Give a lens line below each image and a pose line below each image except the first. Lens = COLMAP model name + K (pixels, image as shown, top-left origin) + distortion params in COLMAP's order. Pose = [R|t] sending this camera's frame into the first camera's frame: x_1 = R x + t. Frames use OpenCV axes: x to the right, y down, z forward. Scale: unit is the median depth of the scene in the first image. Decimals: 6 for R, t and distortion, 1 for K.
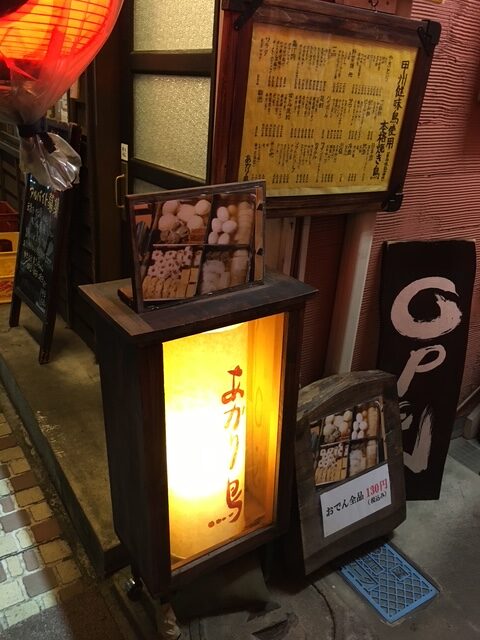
lens RADIAL K [[549.5, 0, 242.7], [0, 549.5, 318.8], [0, 0, 1]] dist [0.046811, -0.024854]
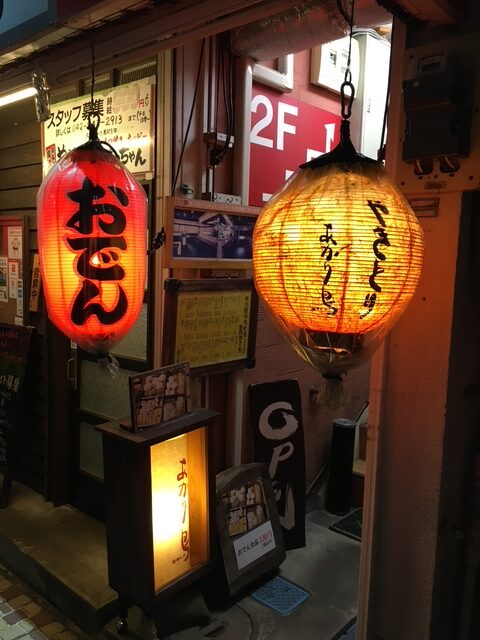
lens RADIAL K [[549.5, 0, 242.4], [0, 549.5, 321.5], [0, 0, 1]] dist [0.046811, -0.024854]
pose [[0.966300, -0.073648, 0.246658, -0.198108], [0.135778, 0.959889, -0.245310, 0.101461], [-0.218697, 0.270534, 0.937541, -0.755013]]
